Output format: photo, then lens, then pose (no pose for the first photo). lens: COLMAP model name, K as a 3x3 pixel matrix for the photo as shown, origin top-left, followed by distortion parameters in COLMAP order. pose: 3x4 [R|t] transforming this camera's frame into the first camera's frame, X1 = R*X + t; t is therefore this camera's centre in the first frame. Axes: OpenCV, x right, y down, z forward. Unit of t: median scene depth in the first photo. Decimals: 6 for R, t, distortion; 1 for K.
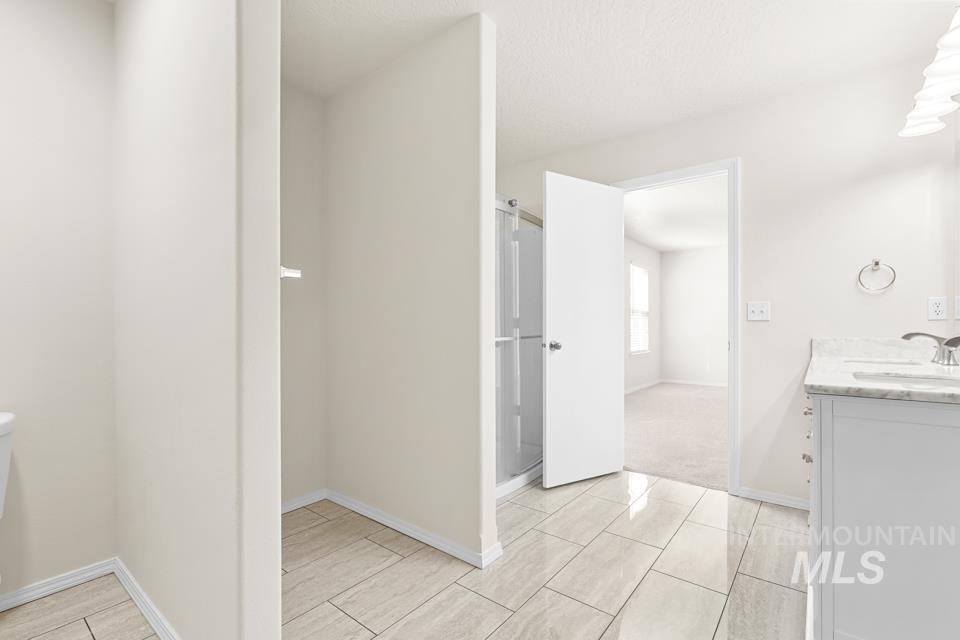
lens RADIAL K [[426.2, 0, 482.5], [0, 426.2, 325.5], [0, 0, 1]] dist [0.002879, 0.000469]
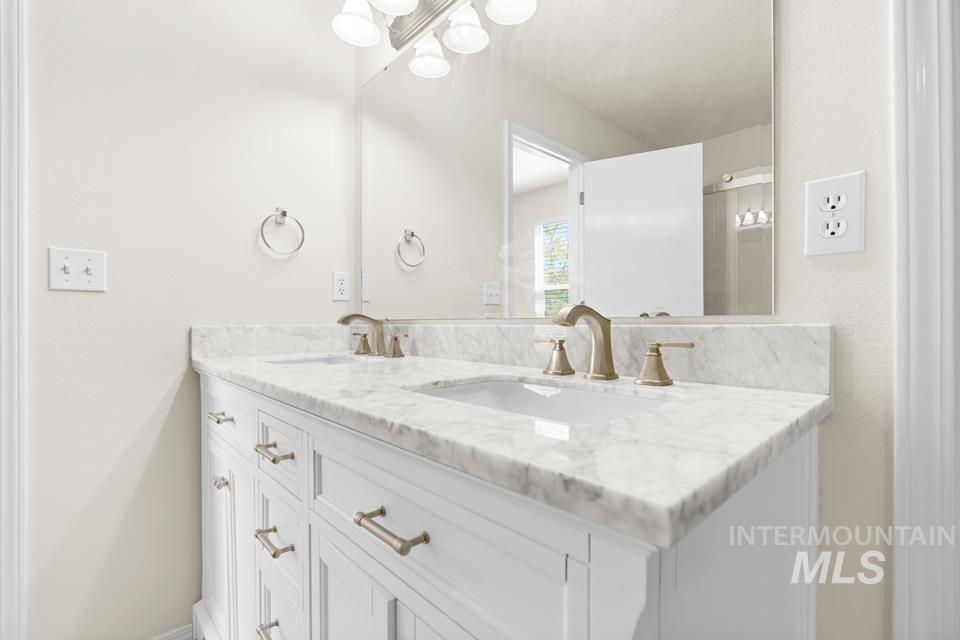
lens RADIAL K [[426.2, 0, 480.3], [0, 426.2, 324.0], [0, 0, 1]] dist [0.002879, 0.000469]
pose [[0.145920, -0.000802, 0.989296, 0.298051], [-0.000685, 0.999999, 0.000912, 0.026922], [-0.989296, -0.000810, 0.145919, 0.586400]]
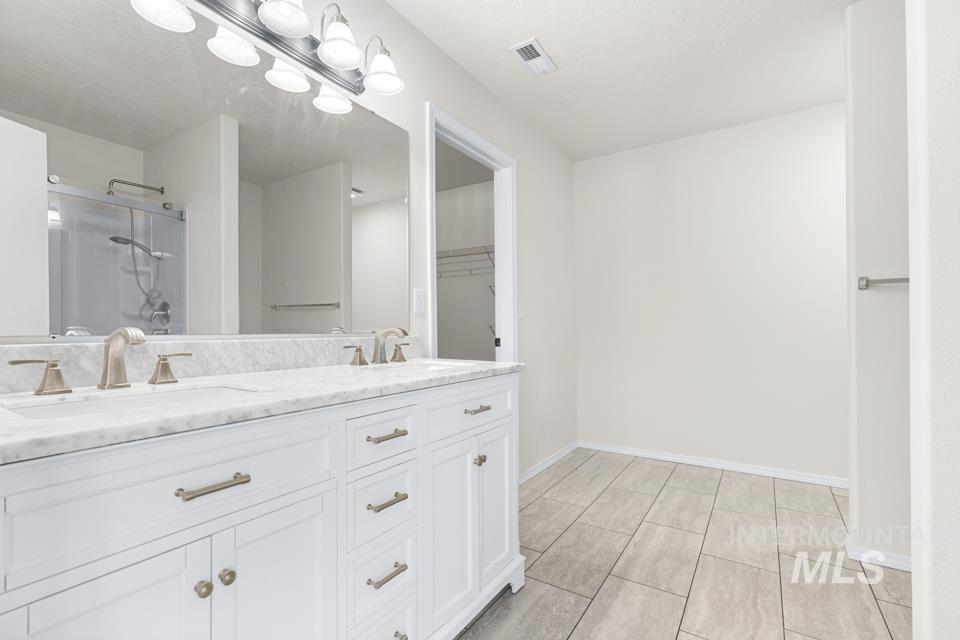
lens RADIAL K [[426.2, 0, 479.1], [0, 426.2, 325.8], [0, 0, 1]] dist [0.002879, 0.000469]
pose [[-0.995998, 0.017490, -0.087653, 0.474890], [0.019195, 0.999642, -0.018653, 0.026270], [0.087295, -0.020261, -0.995976, 1.068635]]
